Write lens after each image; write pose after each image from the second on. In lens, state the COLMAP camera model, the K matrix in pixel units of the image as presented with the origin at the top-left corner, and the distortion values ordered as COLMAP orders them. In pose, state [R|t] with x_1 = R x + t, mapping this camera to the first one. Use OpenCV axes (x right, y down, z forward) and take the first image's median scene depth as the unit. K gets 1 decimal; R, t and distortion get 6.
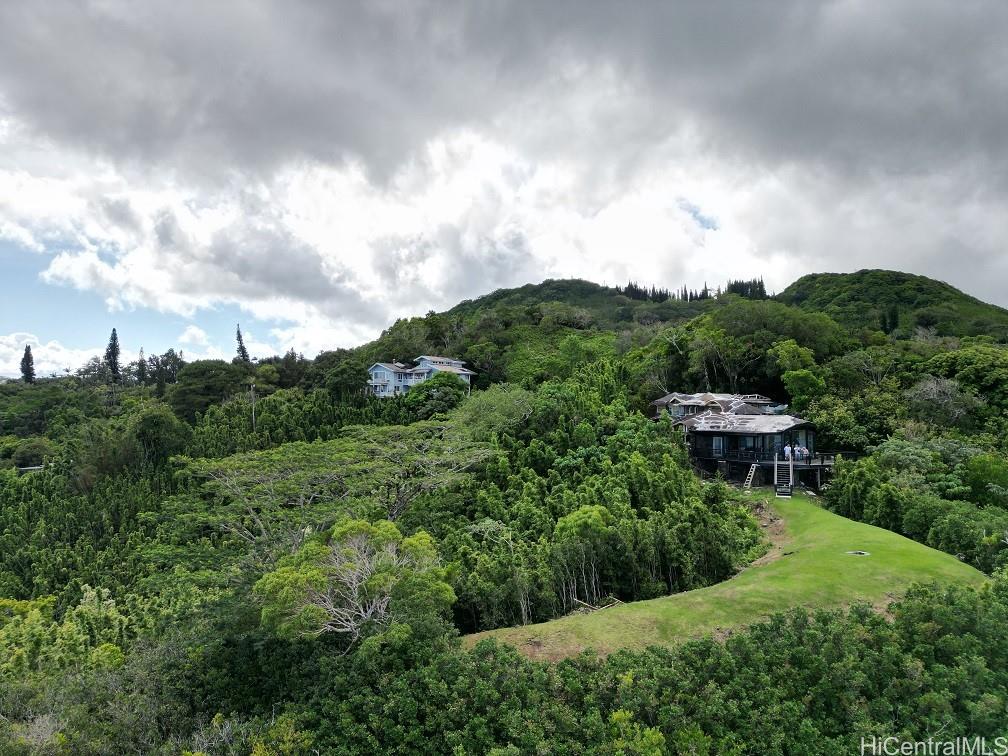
lens RADIAL K [[698.9, 0, 504.0], [0, 698.9, 378.0], [0, 0, 1]] dist [0.070749, -0.070664]
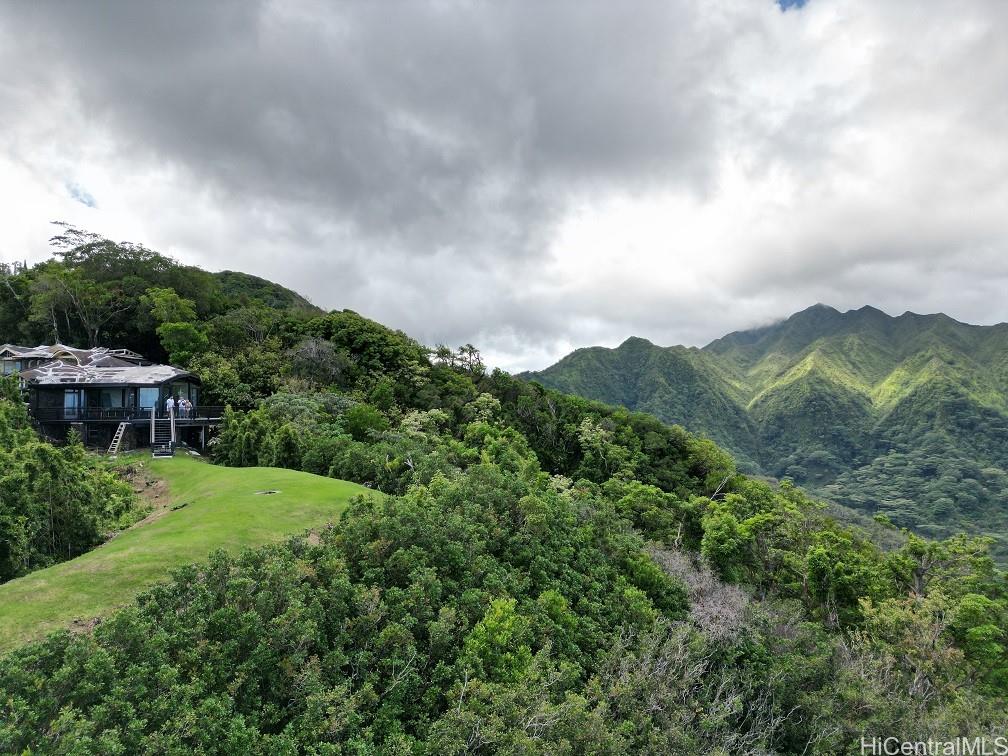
lens RADIAL K [[698.9, 0, 504.0], [0, 698.9, 378.0], [0, 0, 1]] dist [0.070749, -0.070664]
pose [[0.661743, 0.018186, 0.749510, 0.044519], [-0.019792, 0.999781, -0.006785, 0.074080], [-0.749469, -0.010344, 0.661958, 0.168721]]
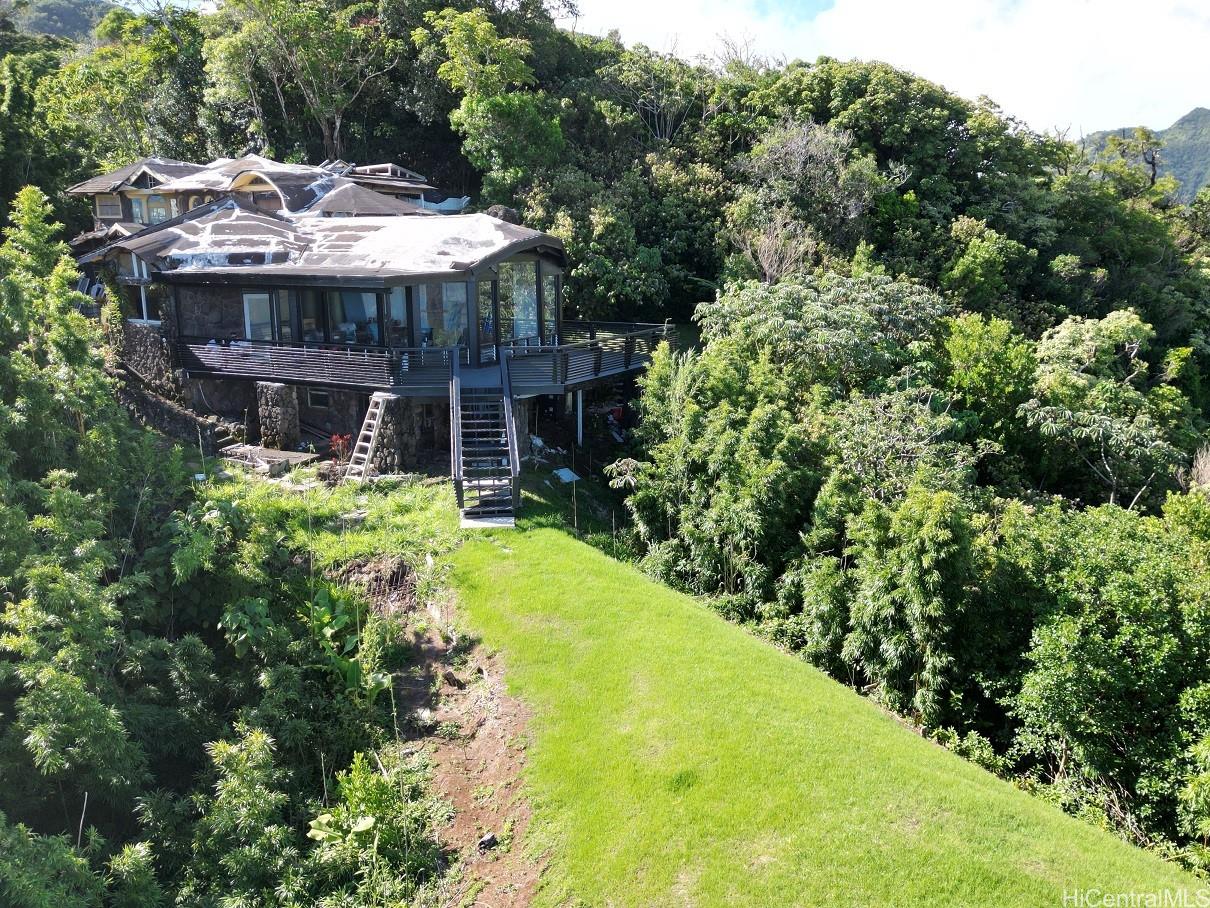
lens RADIAL K [[1007.9, 0, 605.0], [0, 1007.9, 454.0], [0, 0, 1]] dist [0.106030, -0.258647]
pose [[0.861965, -0.118317, 0.492968, 0.249742], [-0.010354, 0.968074, 0.250452, 0.048879], [-0.506862, -0.220985, 0.833221, 0.666107]]
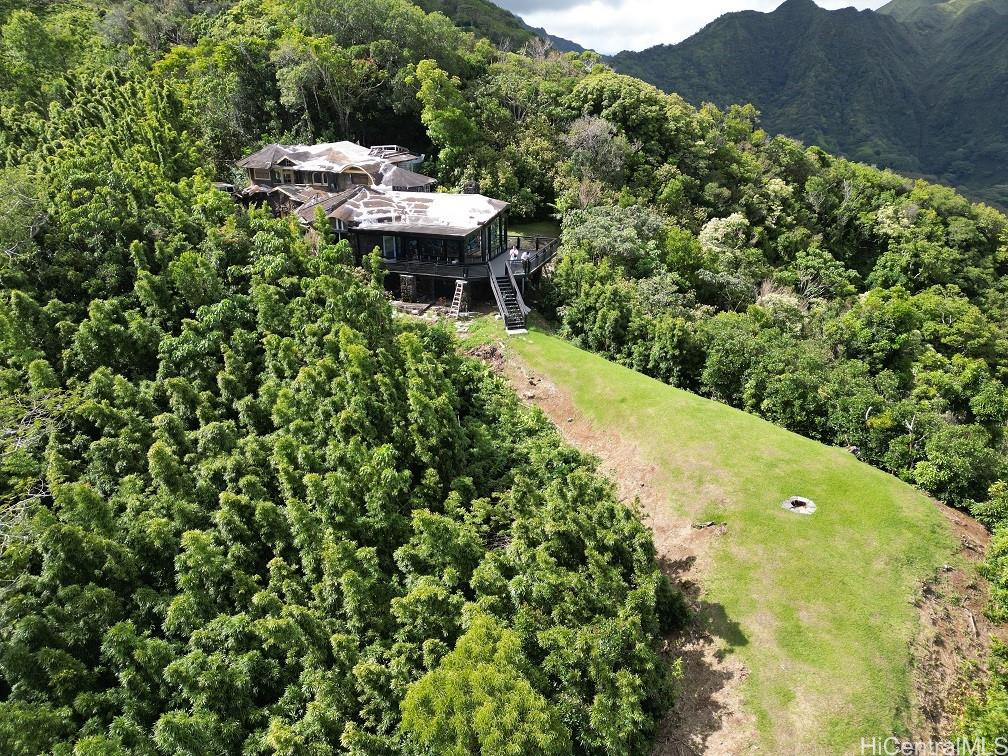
lens RADIAL K [[698.9, 0, 504.0], [0, 698.9, 378.0], [0, 0, 1]] dist [0.070749, -0.070664]
pose [[0.770794, -0.252327, 0.584985, -0.043605], [-0.019368, 0.908517, 0.417399, -0.085470], [-0.636790, -0.333059, 0.695393, 0.489950]]
